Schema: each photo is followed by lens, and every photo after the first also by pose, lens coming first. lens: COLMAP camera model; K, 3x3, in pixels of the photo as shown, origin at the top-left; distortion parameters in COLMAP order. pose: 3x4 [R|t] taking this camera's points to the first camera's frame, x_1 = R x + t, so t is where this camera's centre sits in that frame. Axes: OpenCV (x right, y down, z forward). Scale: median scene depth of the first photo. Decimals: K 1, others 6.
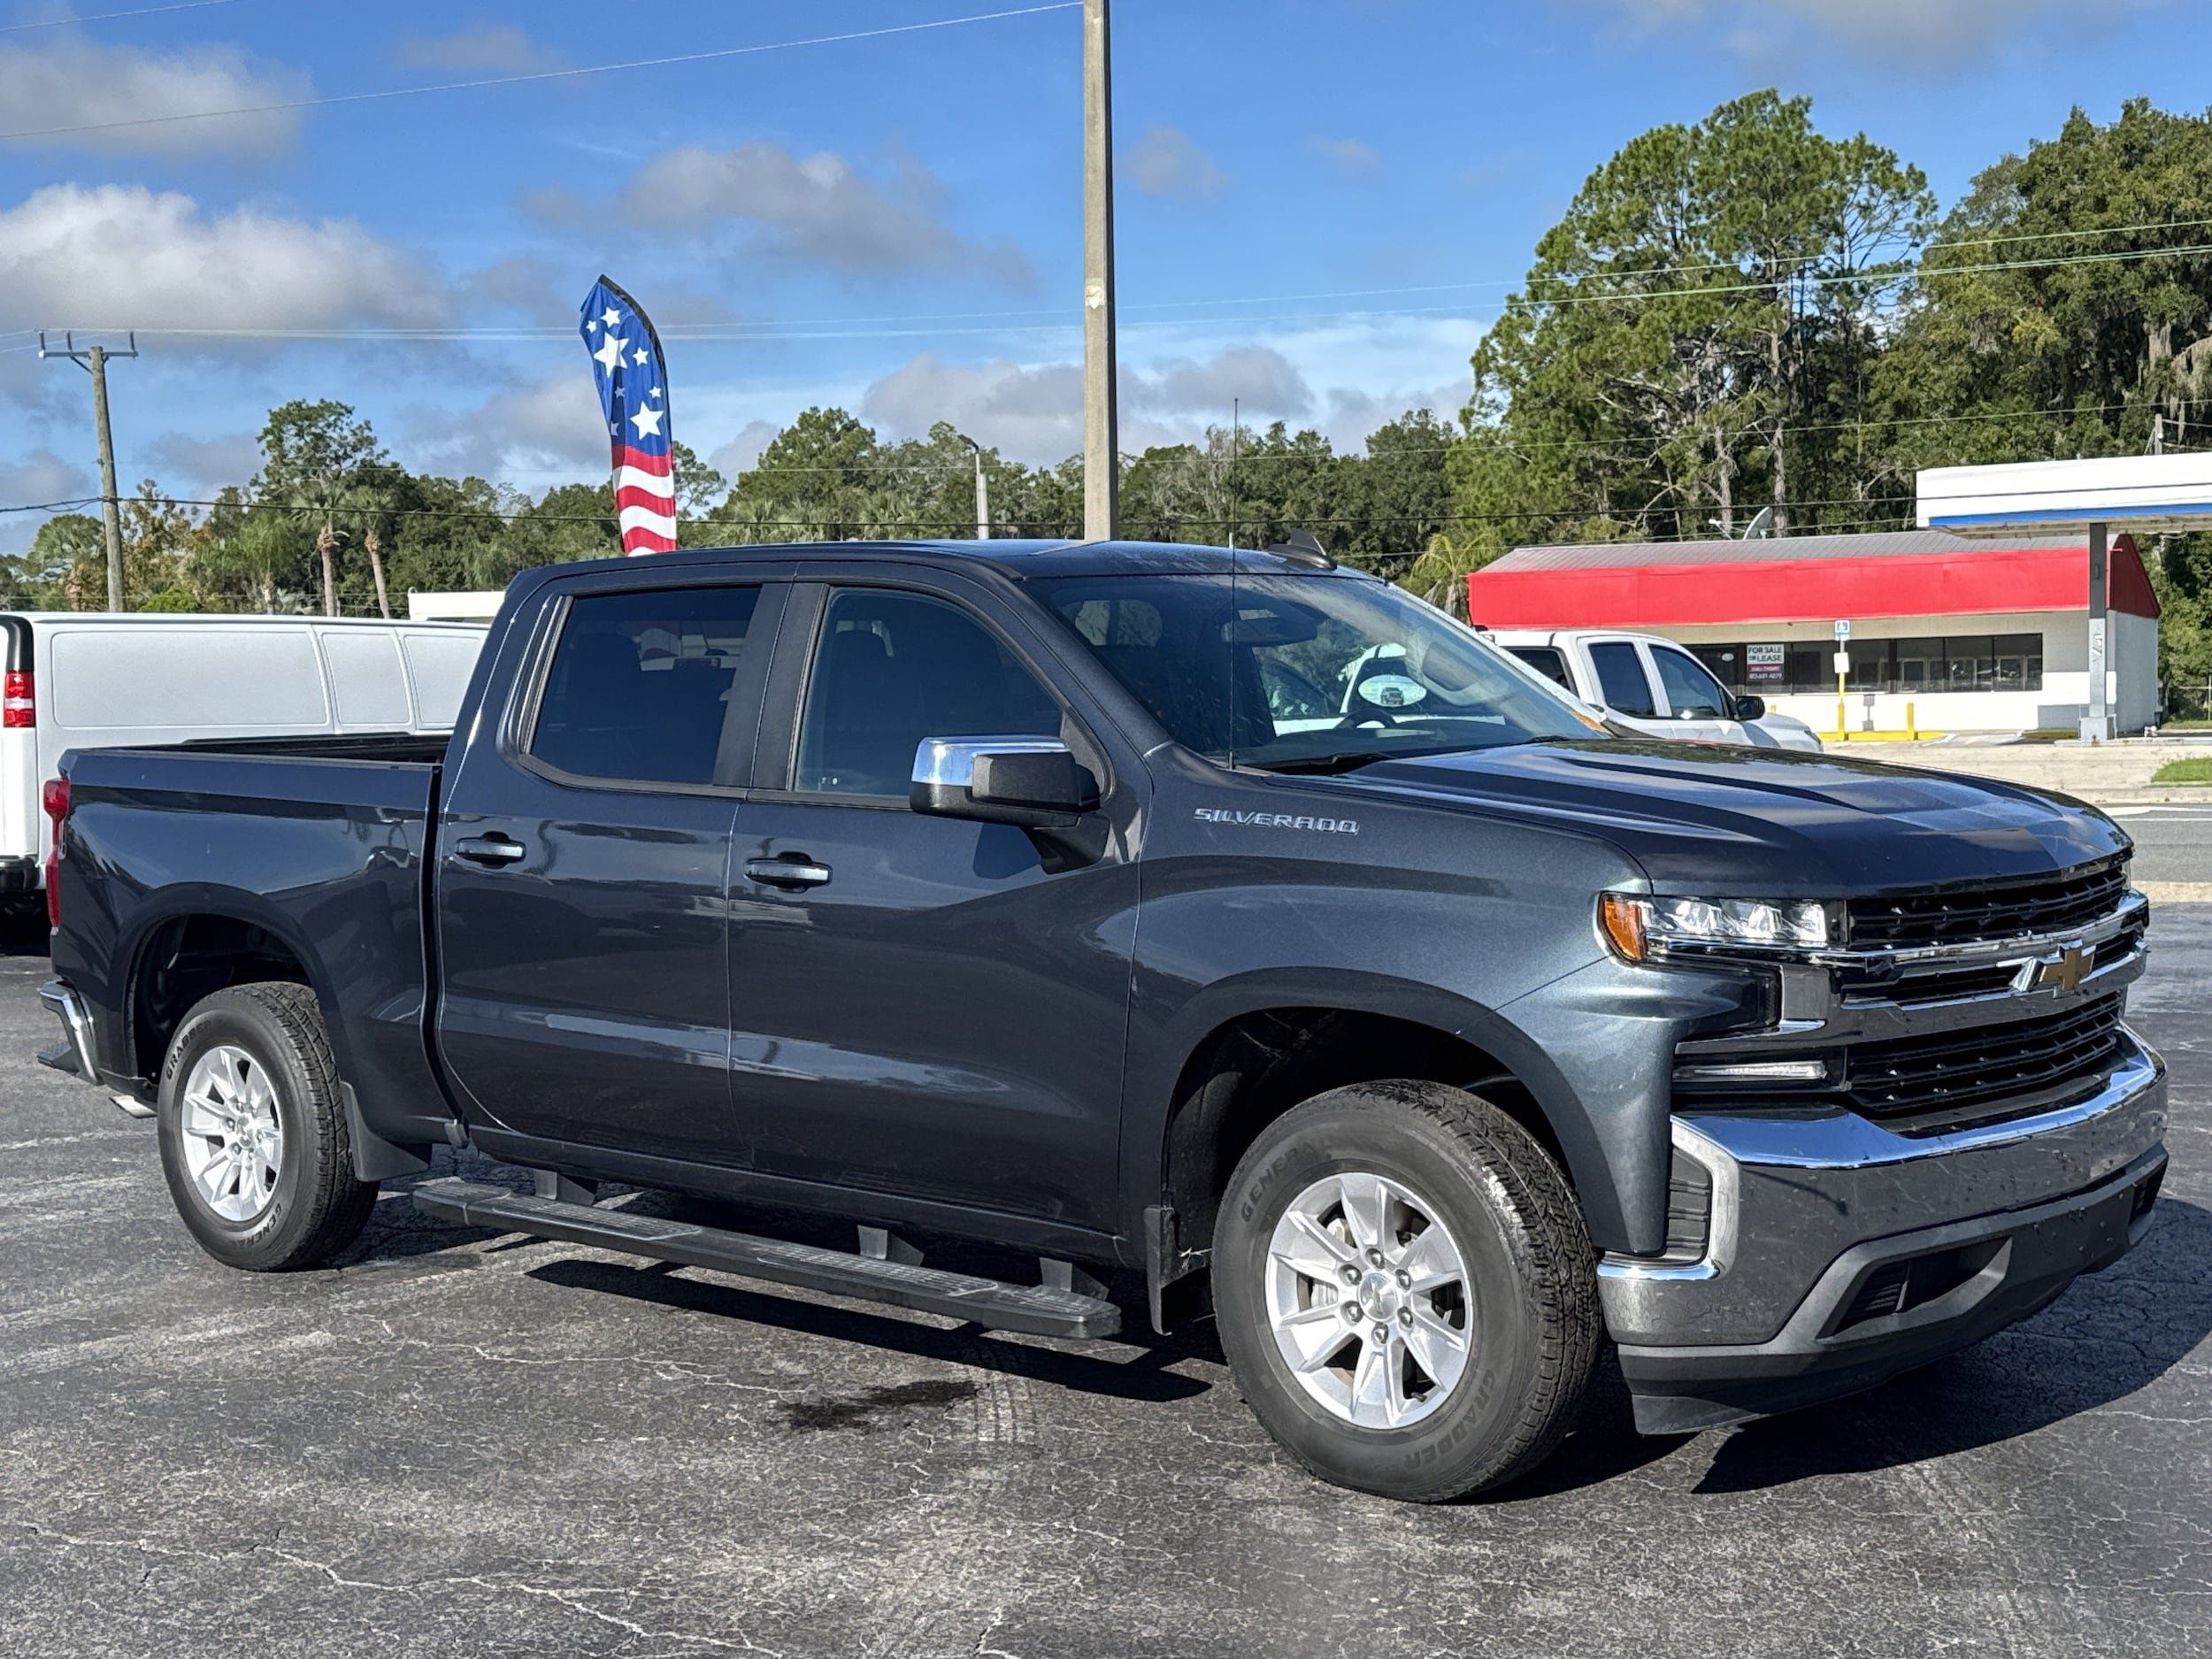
lens RADIAL K [[2849.1, 0, 1114.3], [0, 2849.1, 822.9], [0, 0, 1]] dist [0.209801, -0.414486]
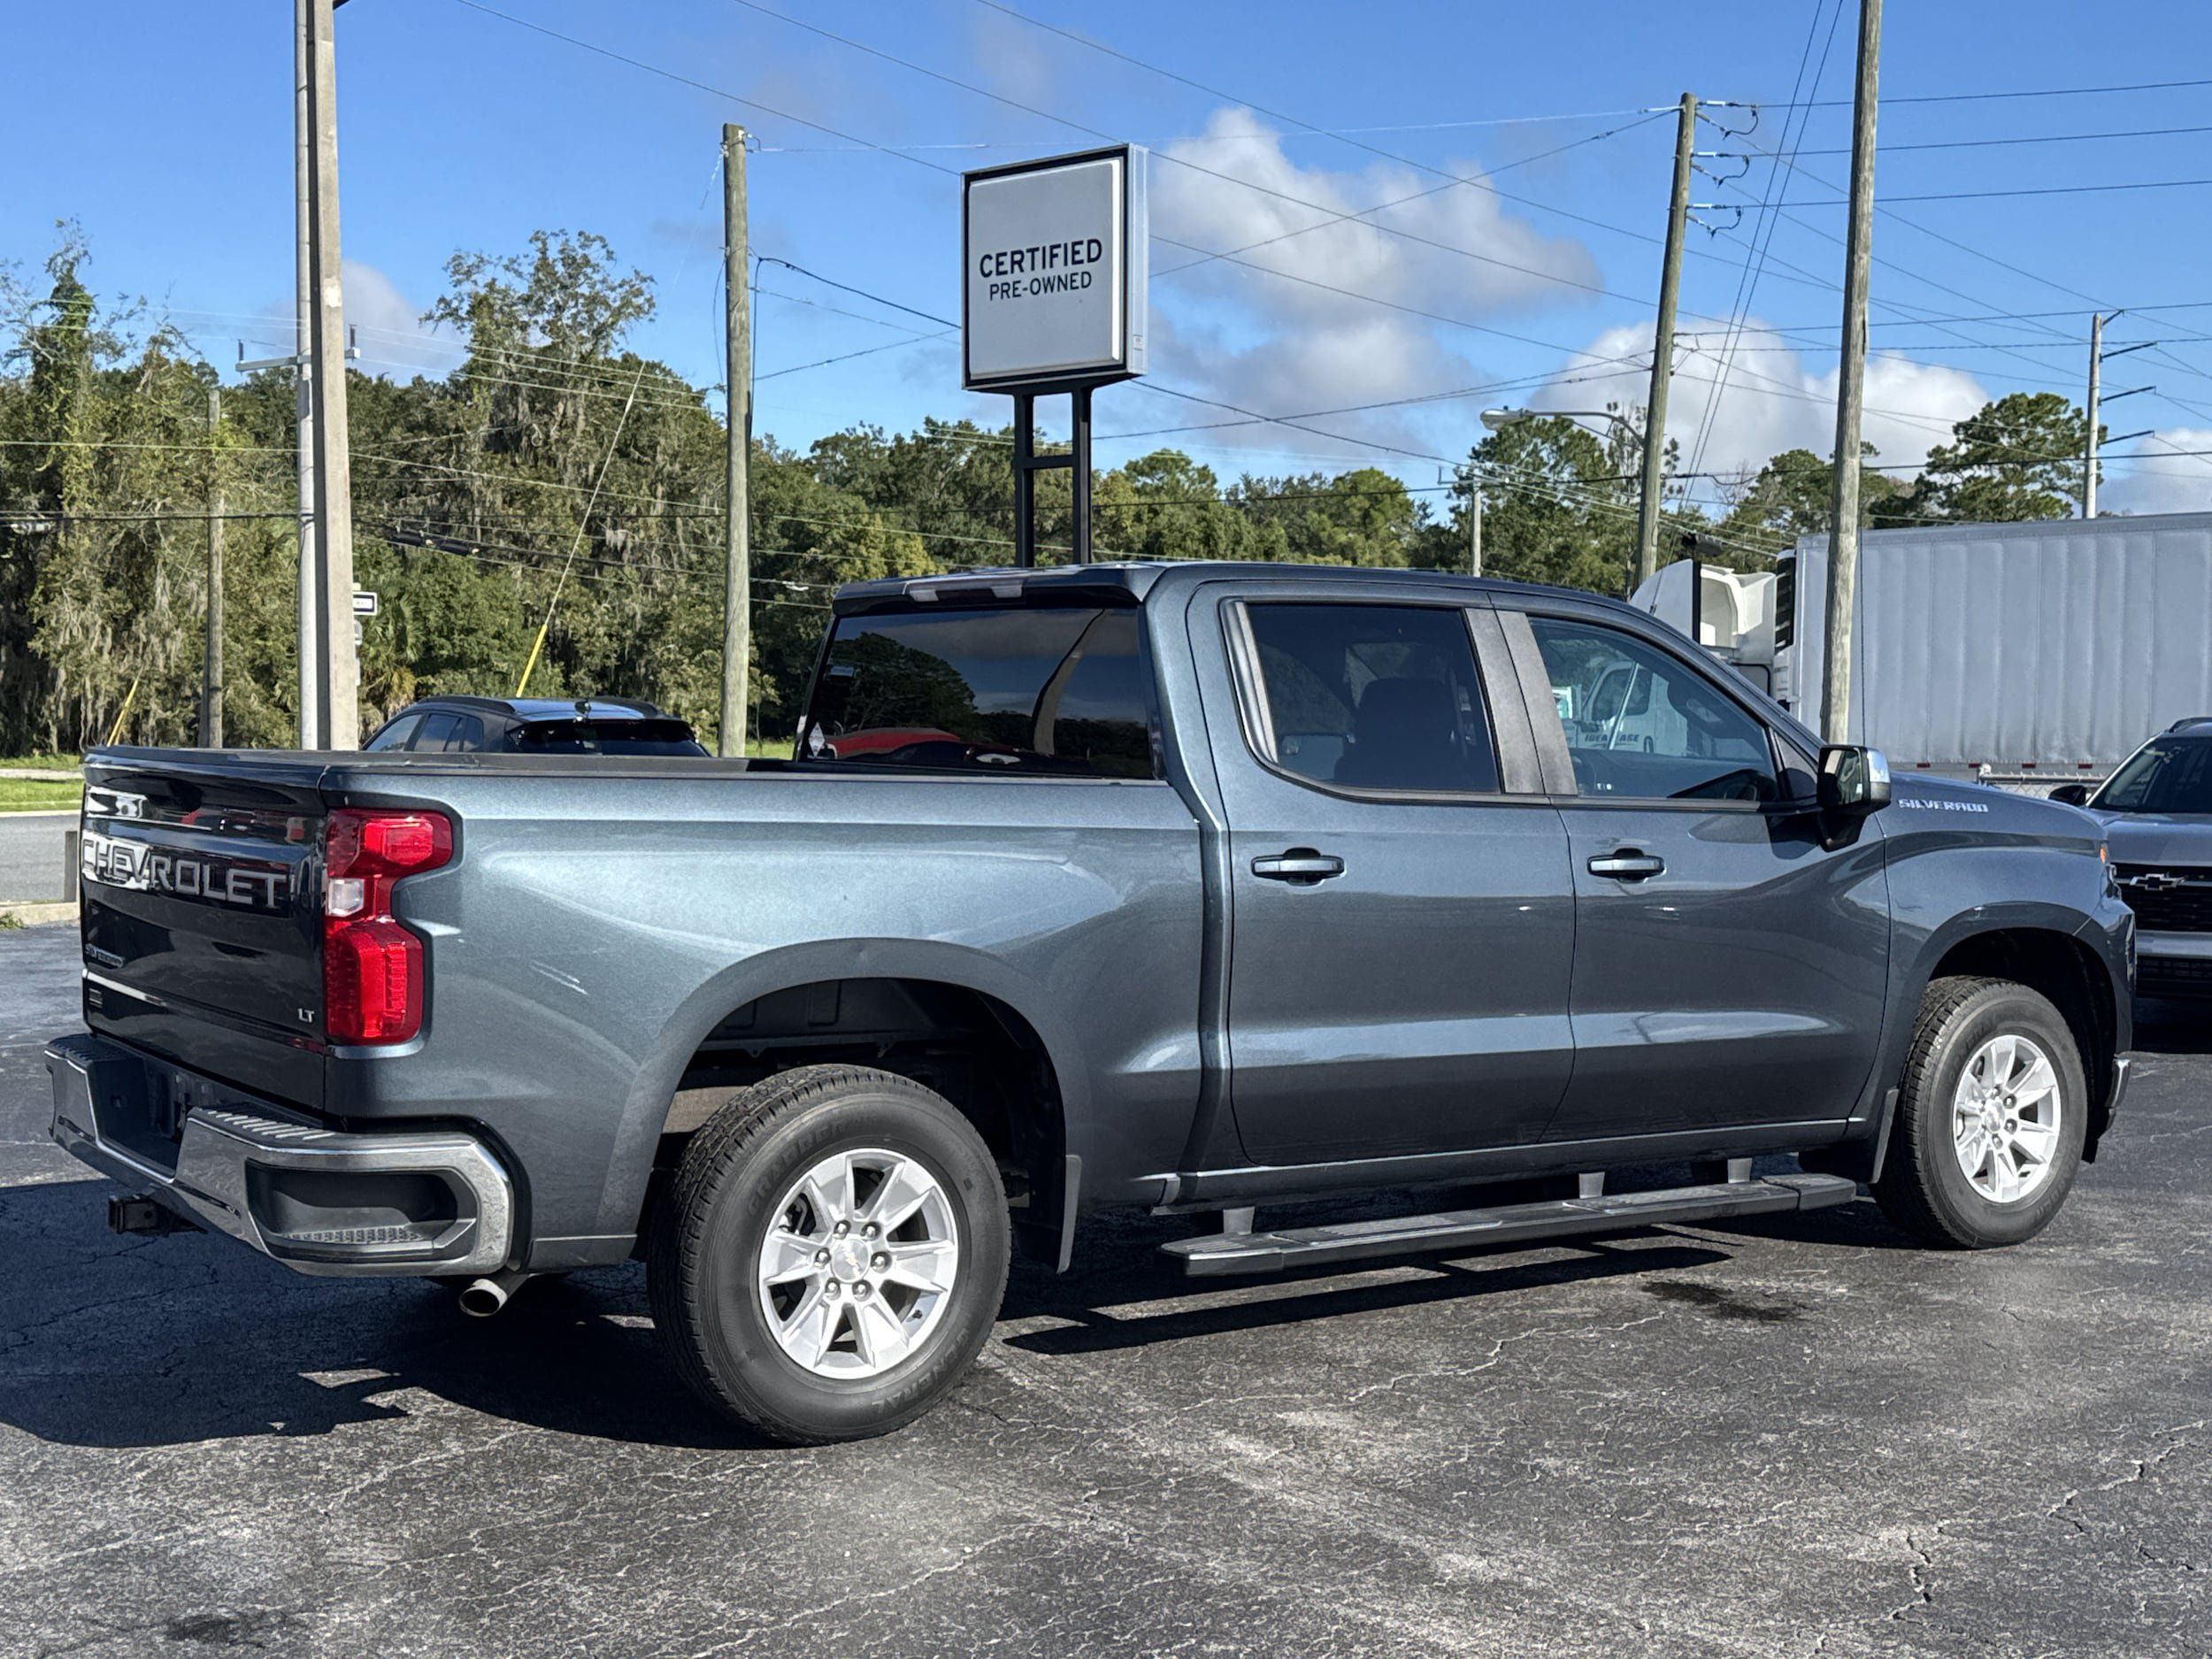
lens RADIAL K [[2660.4, 0, 1106.0], [0, 2660.4, 829.5], [0, 0, 1]] dist [0.195945, -0.434013]
pose [[0.254268, -0.020990, 0.966906, -0.452599], [0.034890, 0.999313, 0.012518, -0.006749], [-0.966504, 0.030553, 0.254825, 0.349729]]
